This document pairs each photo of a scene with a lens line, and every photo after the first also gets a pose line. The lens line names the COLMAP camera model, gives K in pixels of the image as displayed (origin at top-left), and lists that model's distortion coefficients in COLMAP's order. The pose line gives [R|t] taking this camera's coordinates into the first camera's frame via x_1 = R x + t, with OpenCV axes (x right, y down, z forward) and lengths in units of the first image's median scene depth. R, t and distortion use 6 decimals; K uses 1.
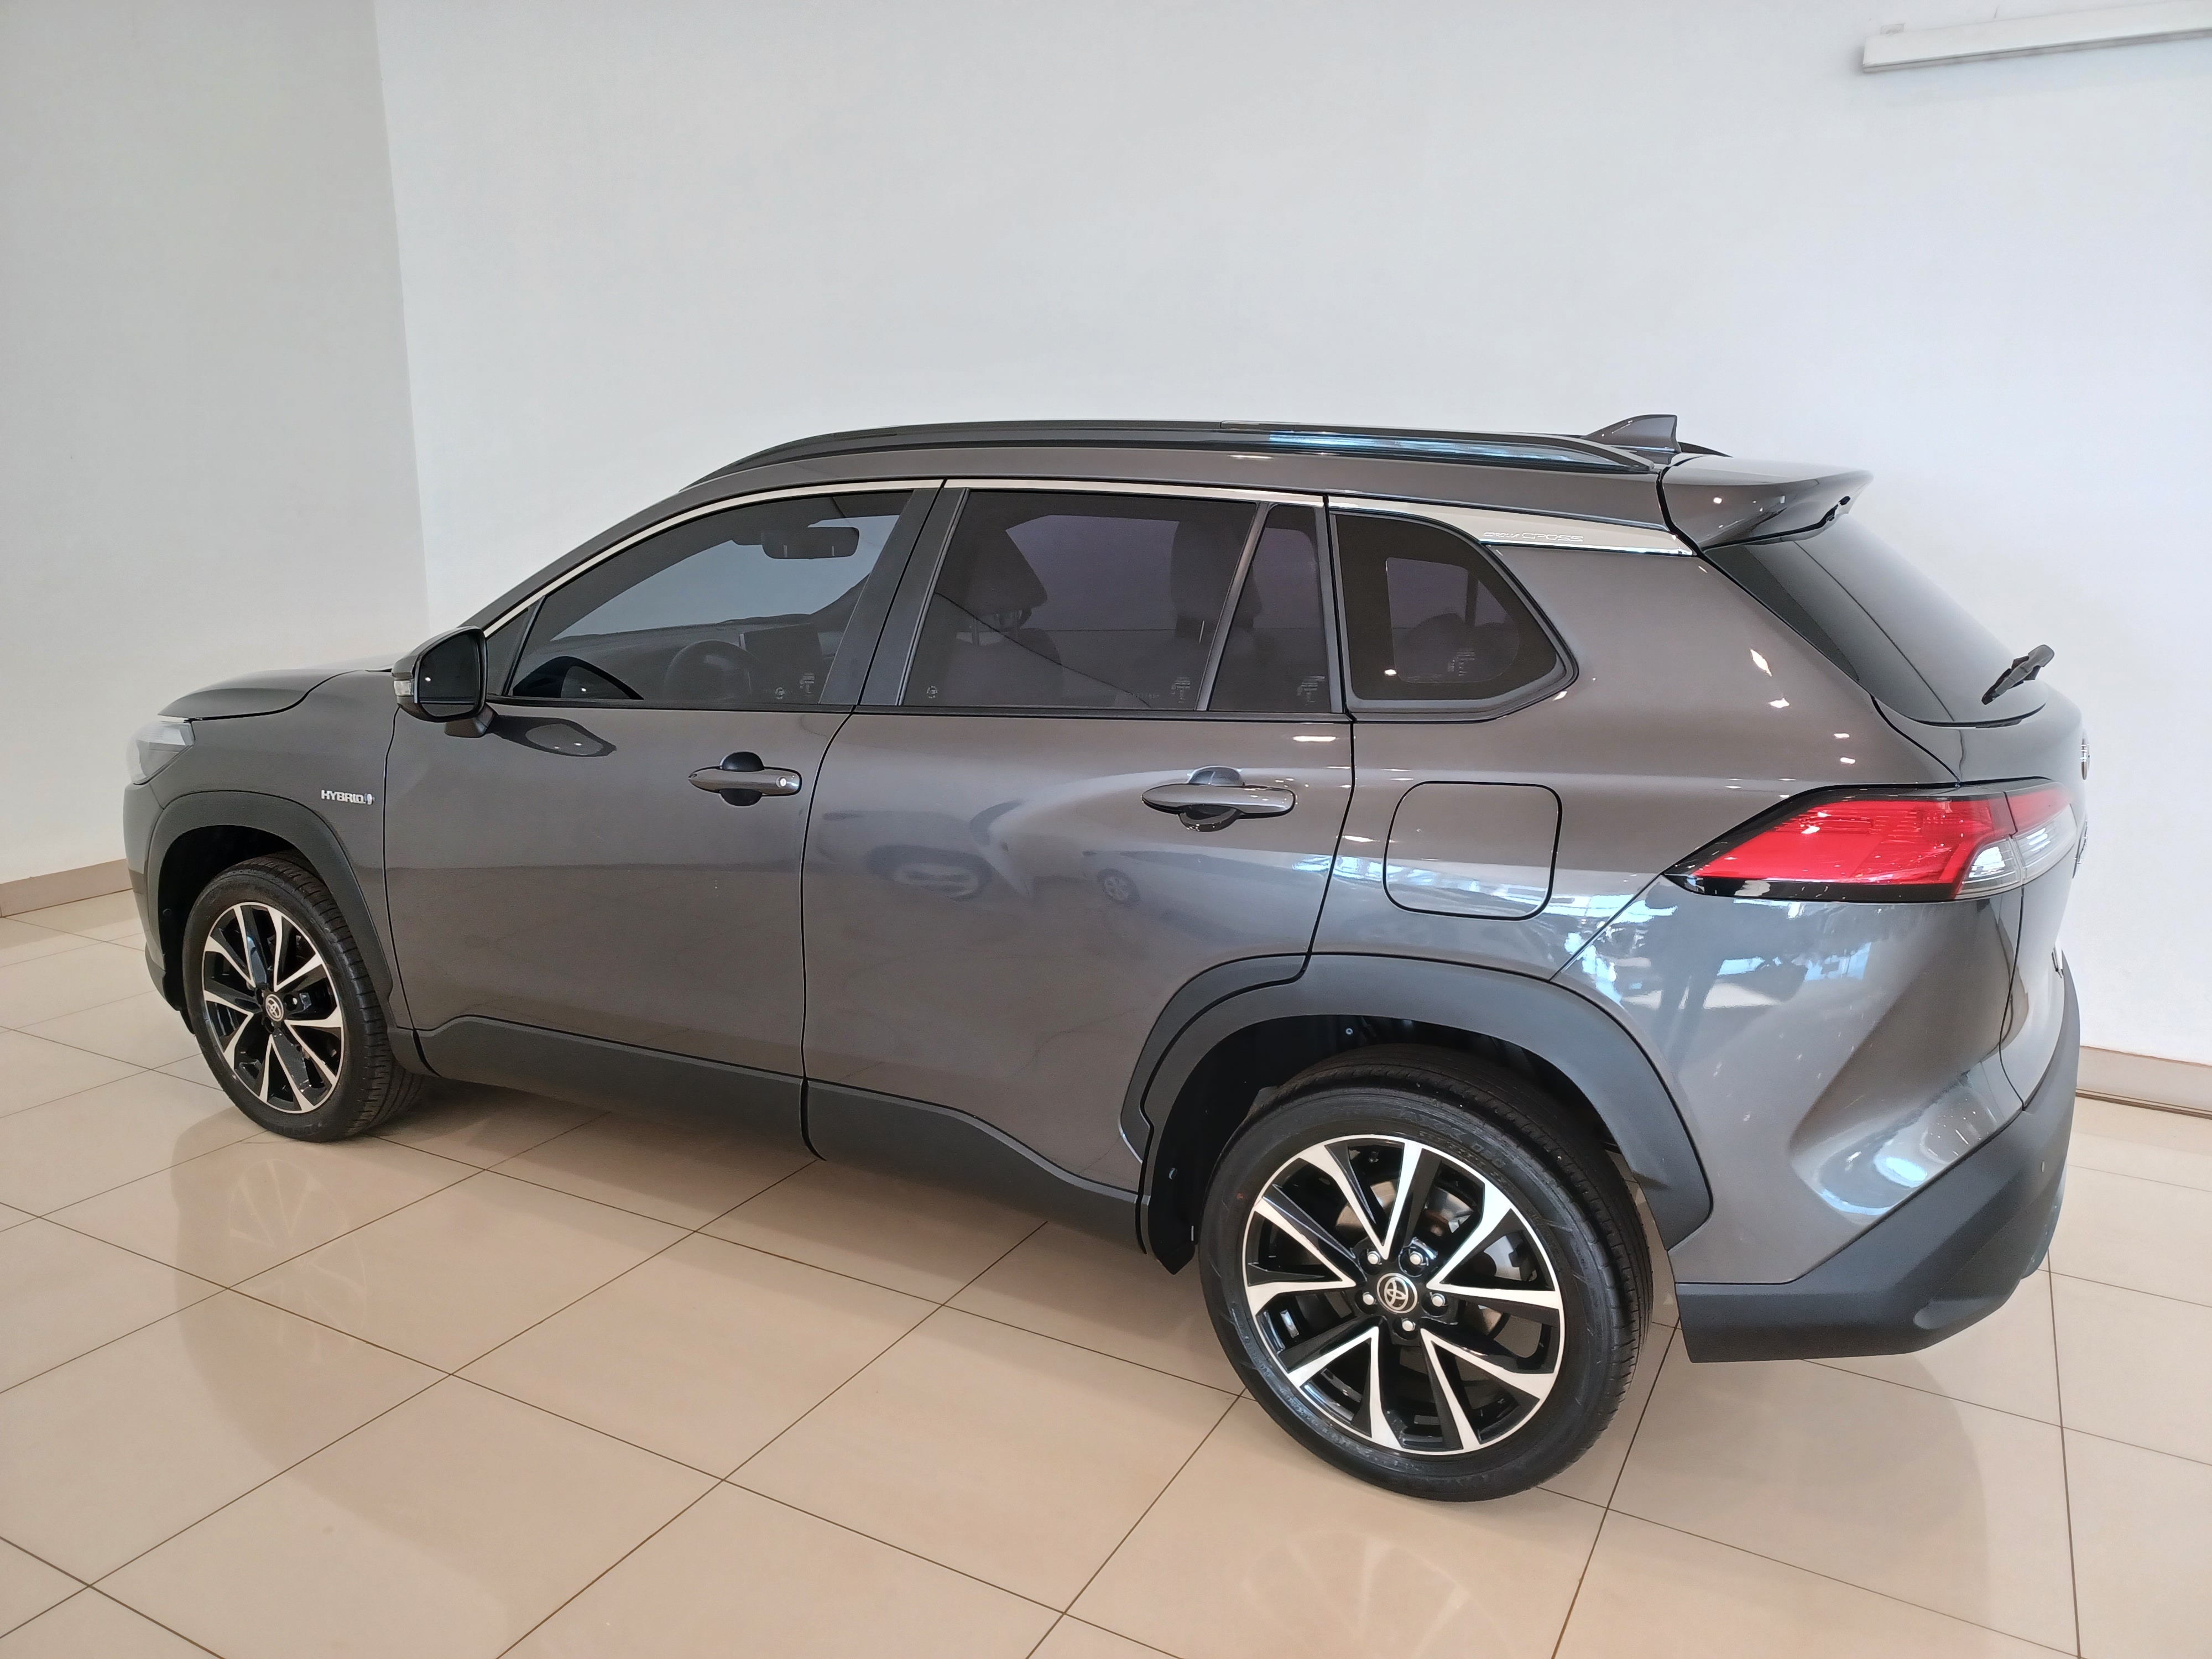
lens RADIAL K [[1579.0, 0, 1106.0], [0, 1579.0, 829.5], [0, 0, 1]] dist [0.092990, -0.076353]
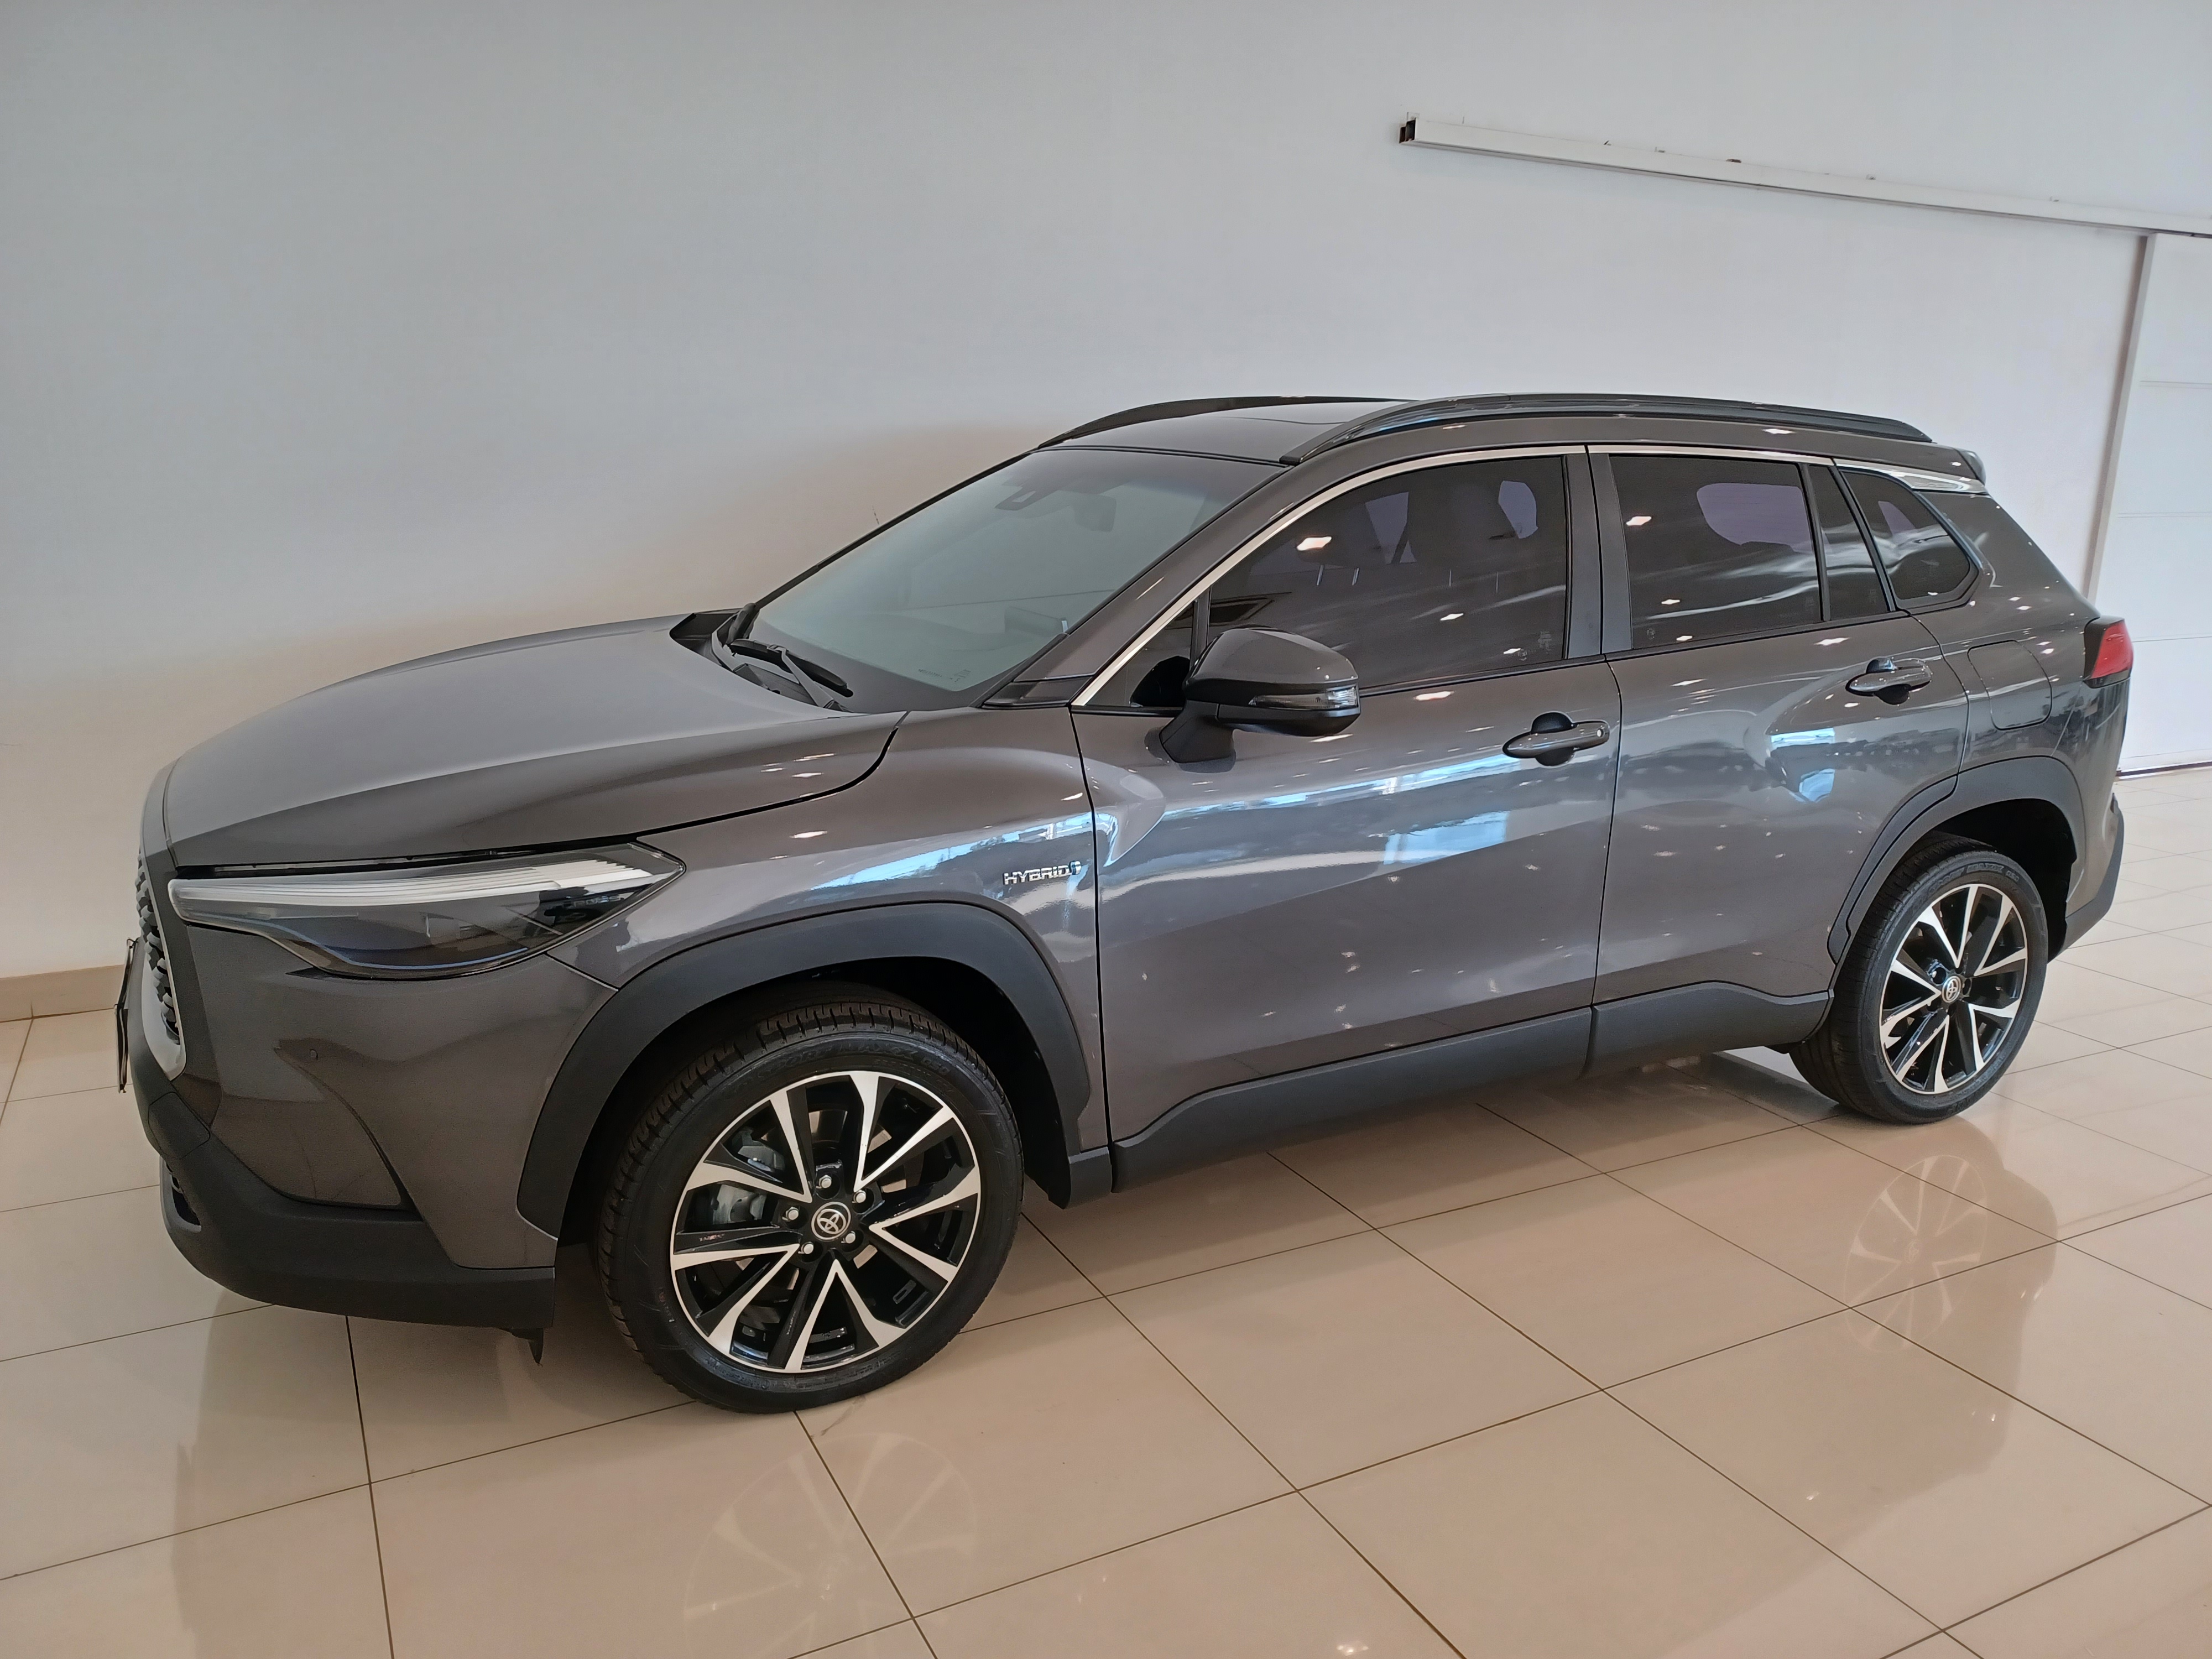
lens RADIAL K [[1579.0, 0, 1106.0], [0, 1579.0, 829.5], [0, 0, 1]] dist [0.092990, -0.076353]
pose [[0.546538, -0.195145, 0.814380, -1.414797], [0.158358, 0.979008, 0.128318, -0.174709], [-0.822325, 0.058833, 0.565968, 0.746881]]
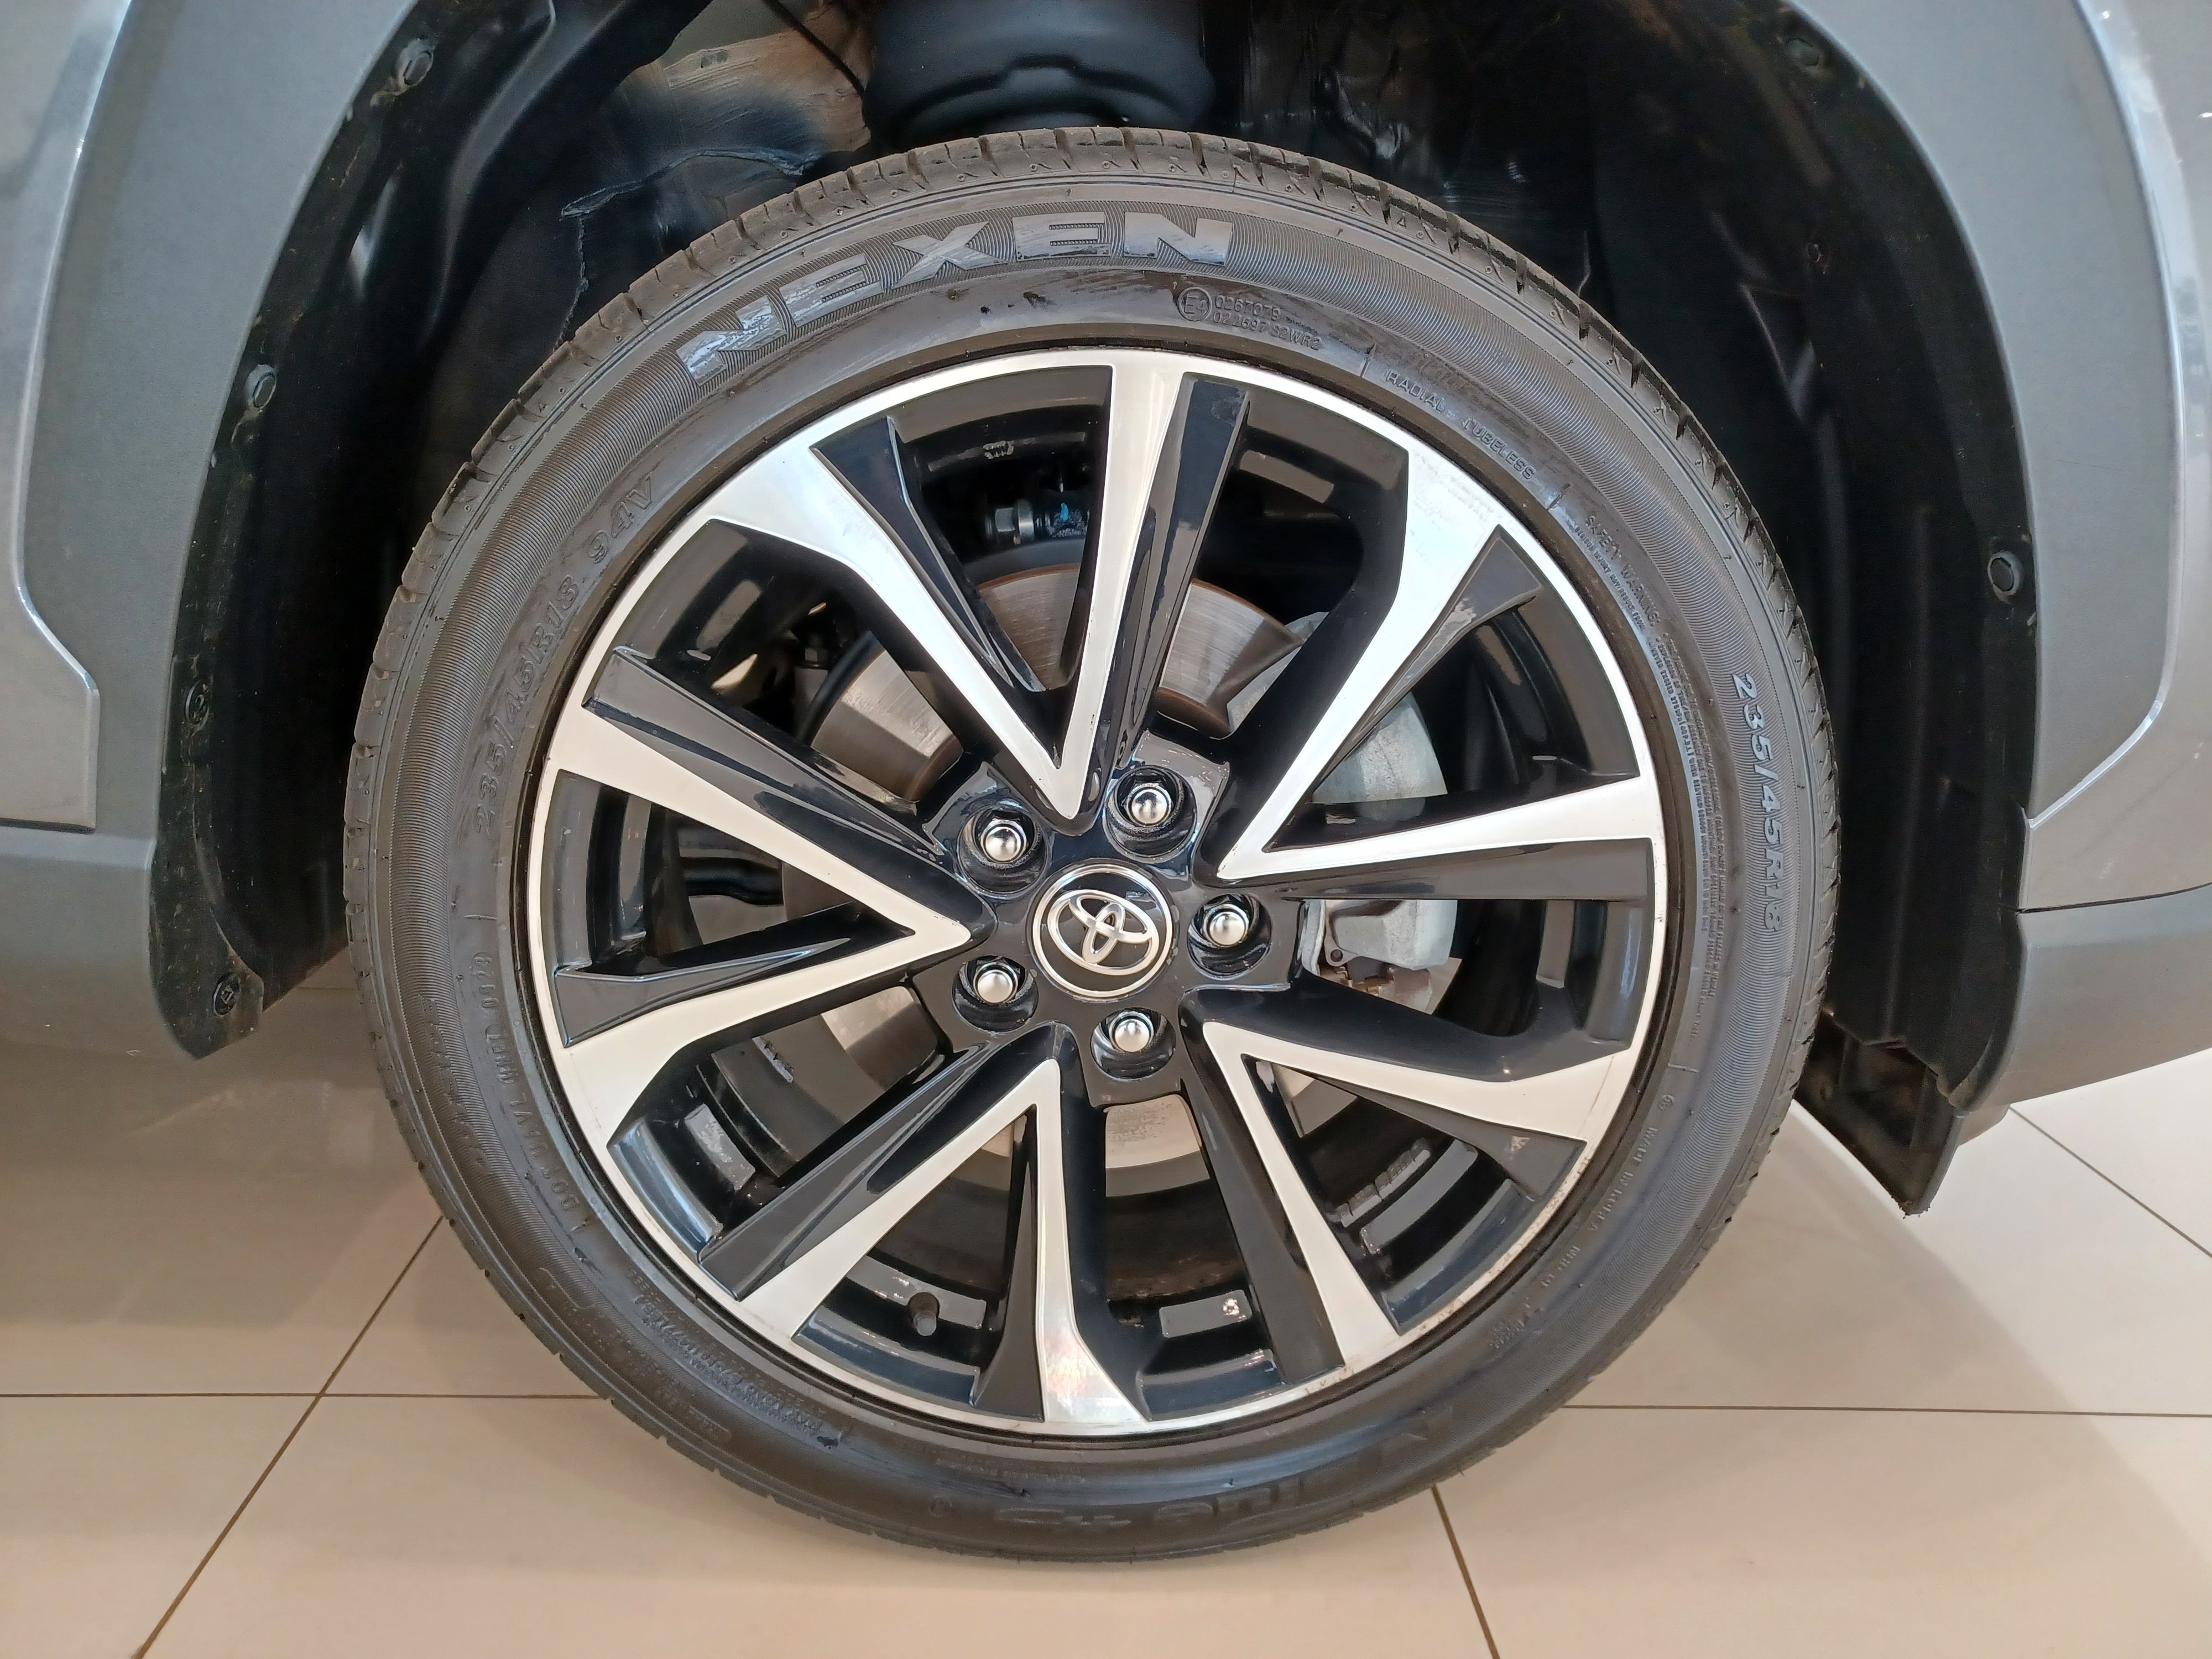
lens RADIAL K [[1579.0, 0, 1106.0], [0, 1579.0, 829.5], [0, 0, 1]] dist [0.092990, -0.076353]
pose [[0.858735, -0.137413, 0.493651, 0.037484], [0.106048, 0.990175, 0.091148, 0.233149], [-0.501325, -0.025922, 0.864870, 0.709982]]
